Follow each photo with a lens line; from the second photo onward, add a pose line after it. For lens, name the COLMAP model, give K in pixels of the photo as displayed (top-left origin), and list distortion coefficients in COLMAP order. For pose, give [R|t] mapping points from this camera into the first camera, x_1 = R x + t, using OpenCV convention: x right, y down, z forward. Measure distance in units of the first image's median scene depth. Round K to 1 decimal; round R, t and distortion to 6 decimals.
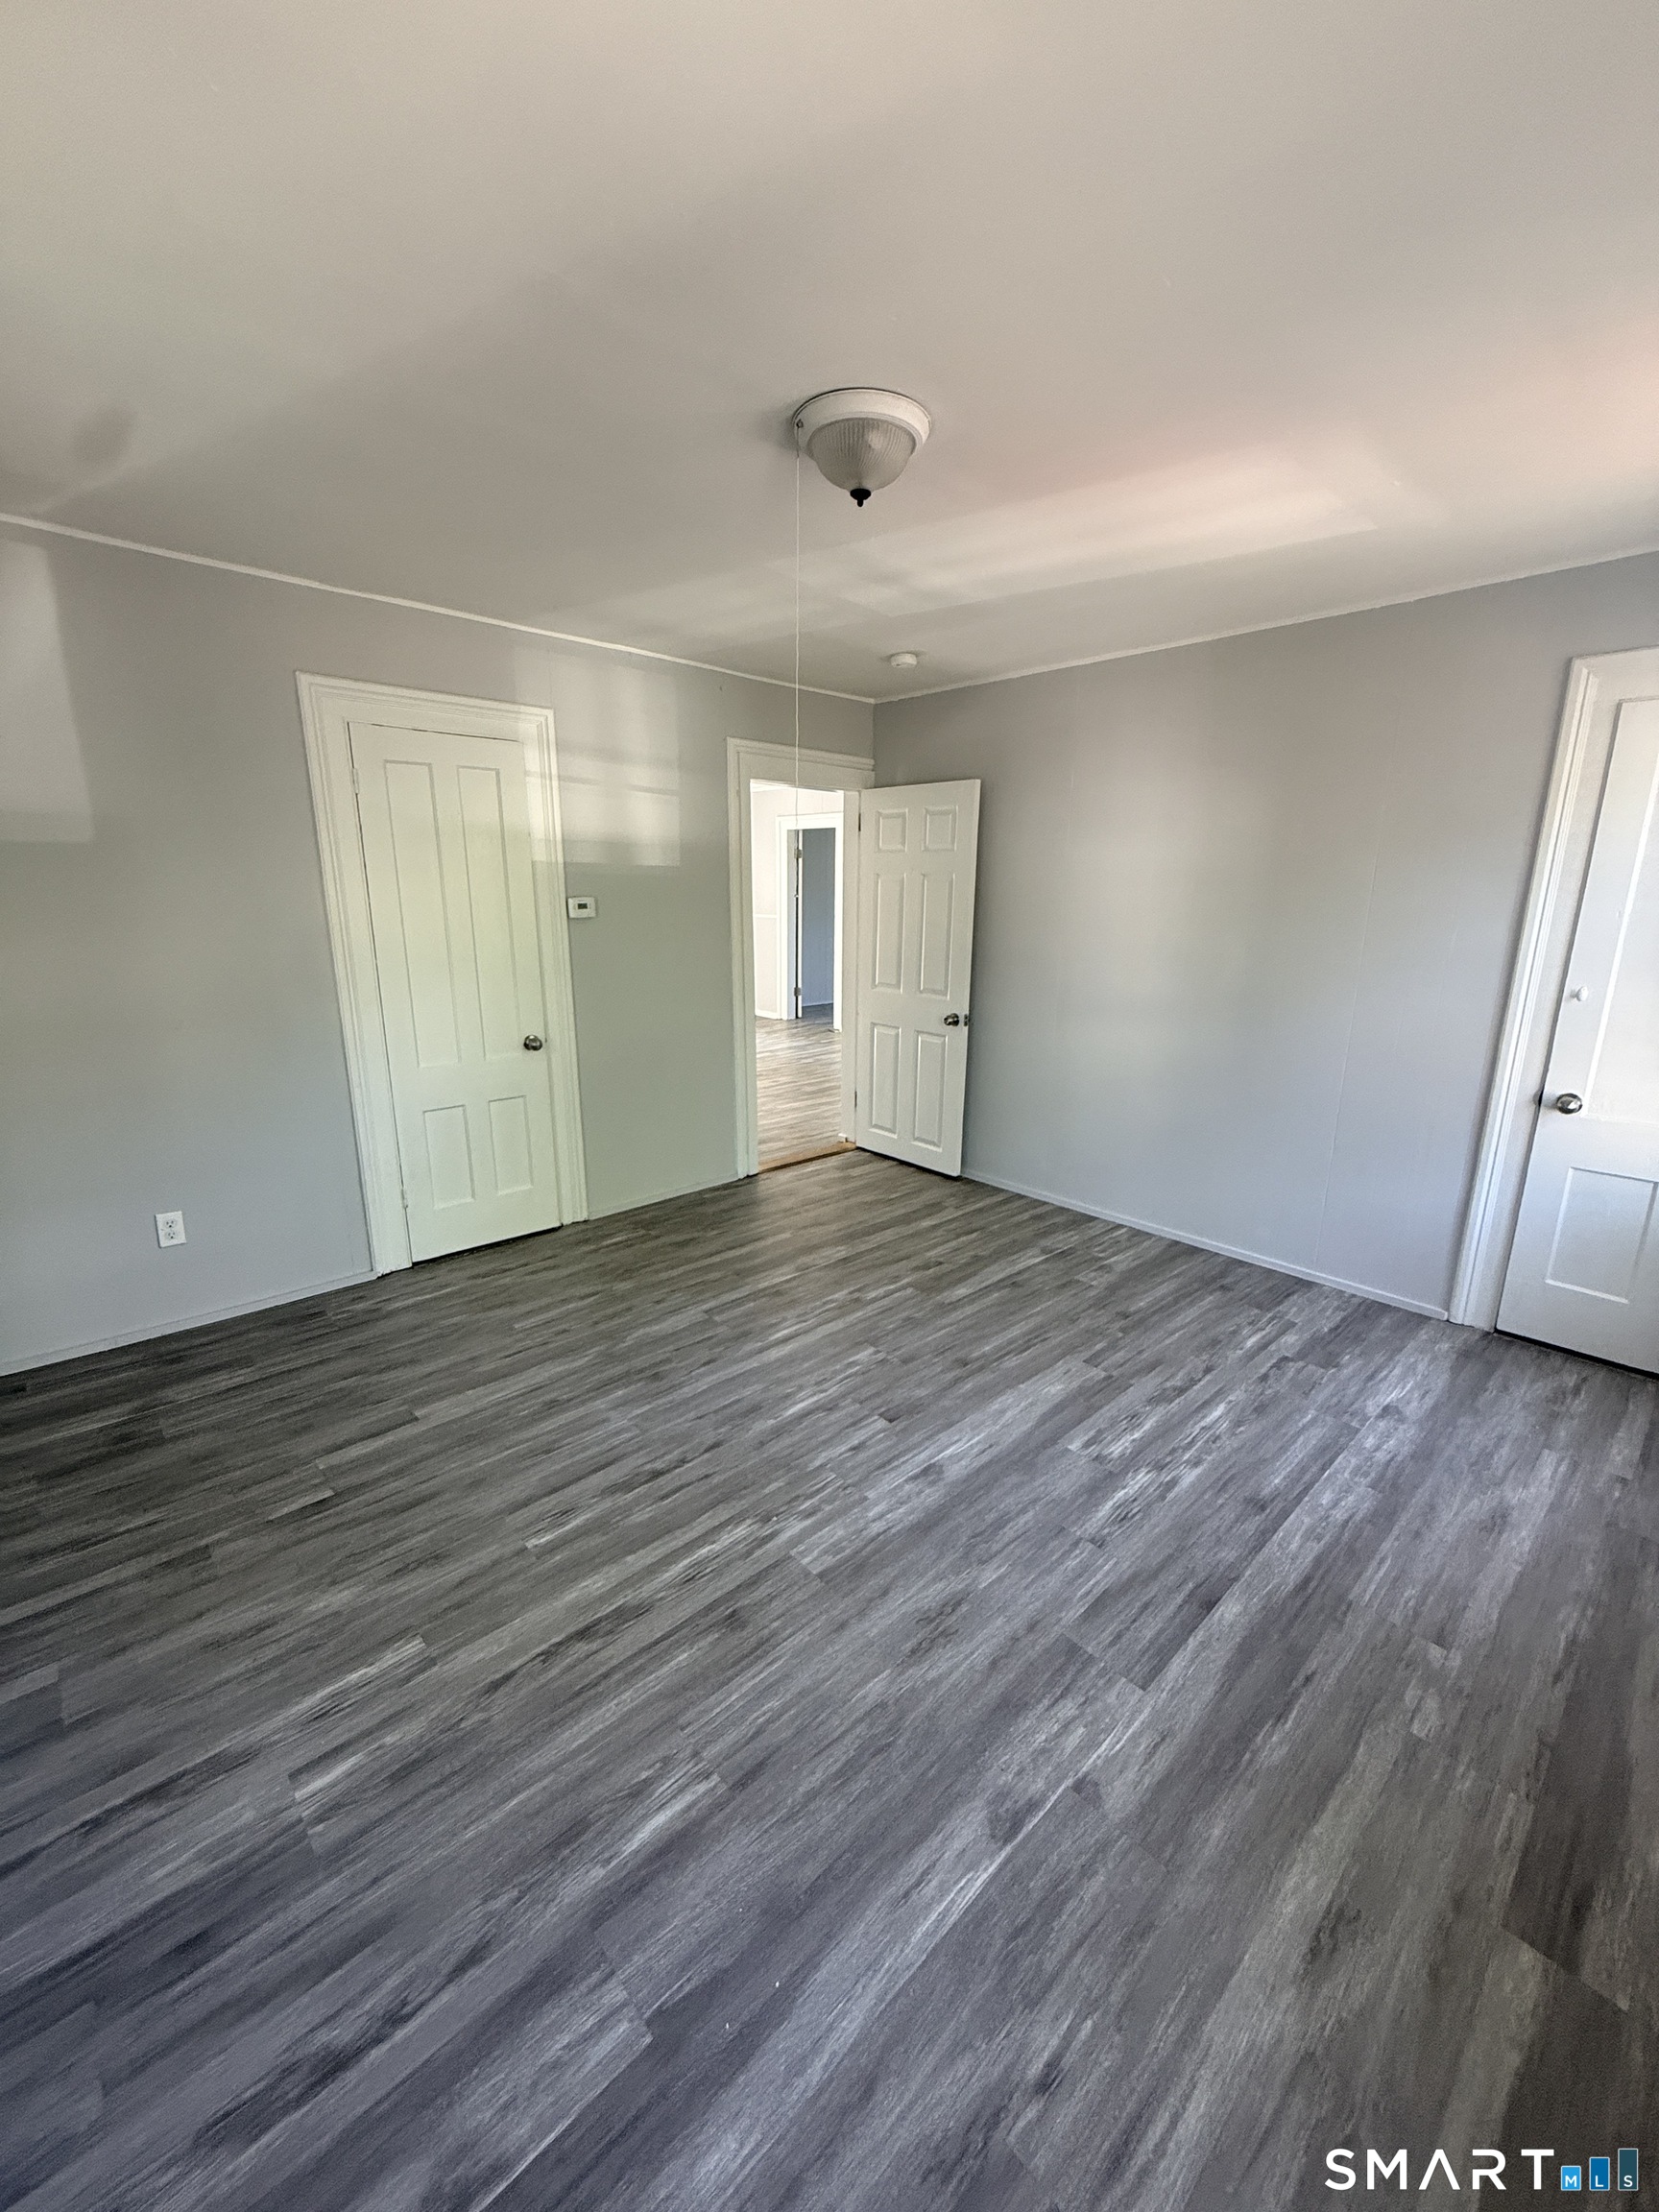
lens RADIAL K [[876.5, 0, 829.5], [0, 876.5, 1106.0], [0, 0, 1]] dist [0.001559, 0.000564]
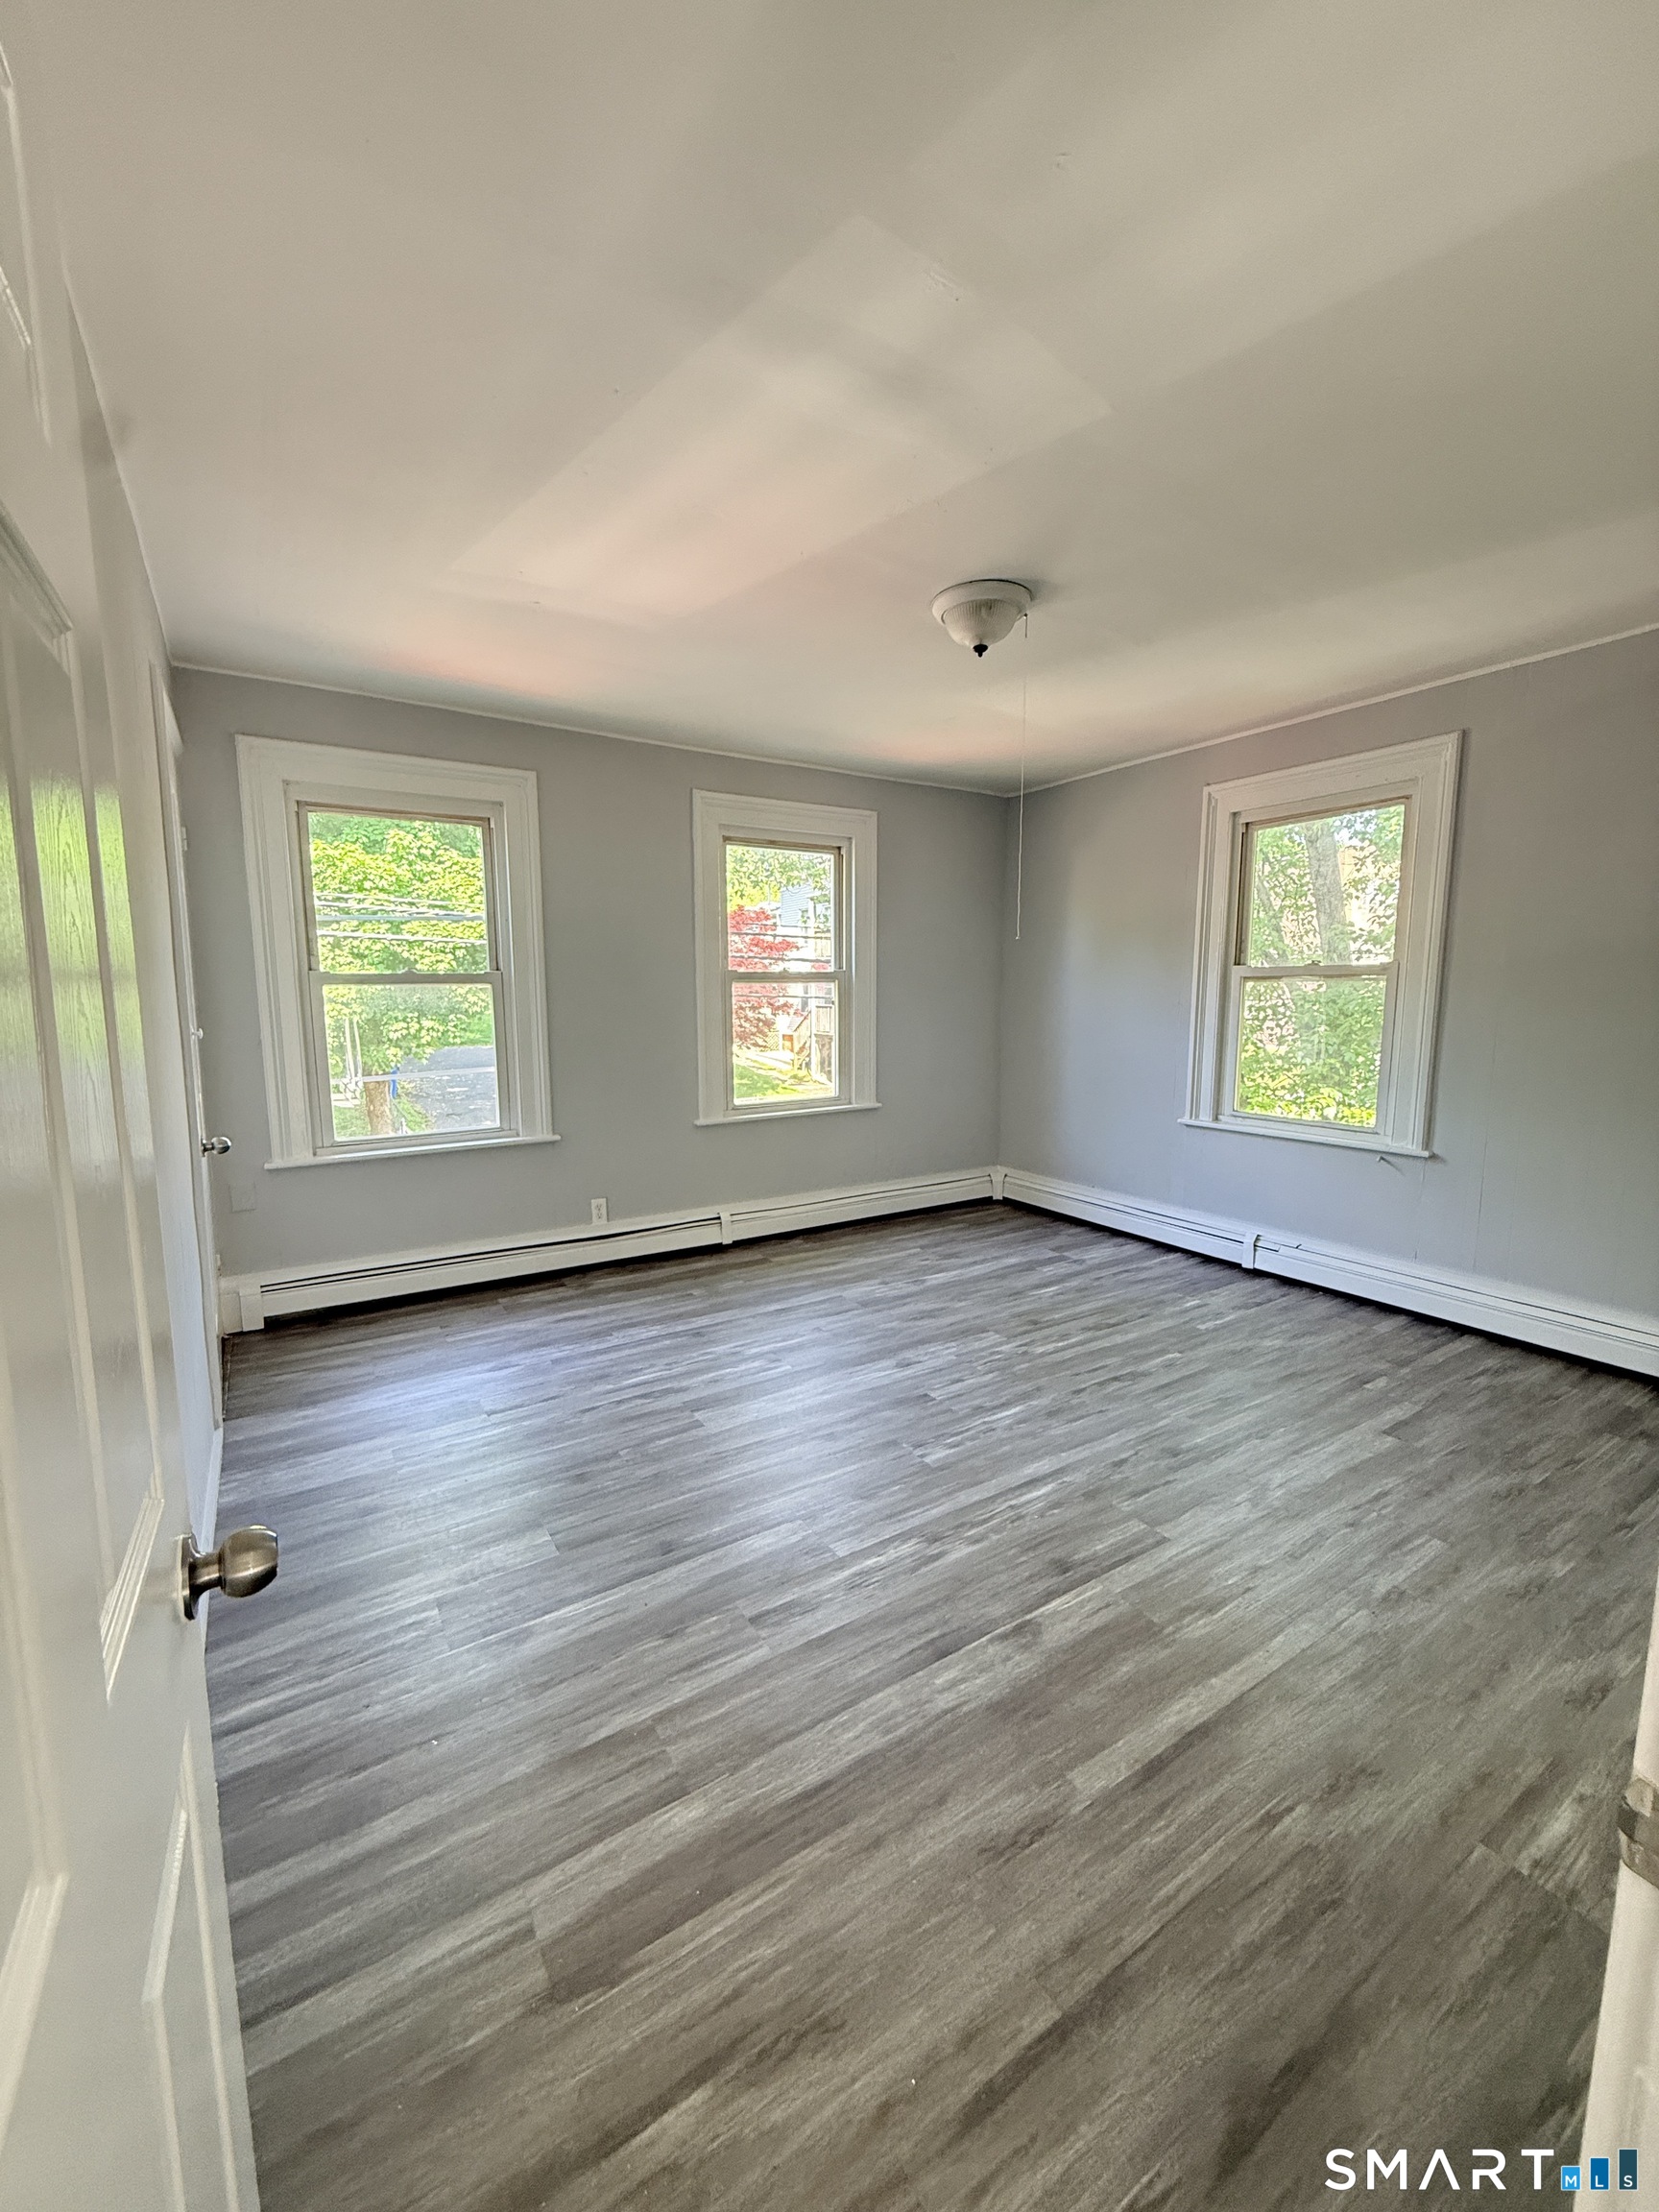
lens RADIAL K [[876.5, 0, 829.5], [0, 876.5, 1106.0], [0, 0, 1]] dist [0.001559, 0.000564]
pose [[-0.983526, -0.029882, 0.178277, 0.001275], [0.039108, 0.927710, 0.371249, -0.466644], [-0.176483, 0.372105, -0.911258, 2.165914]]
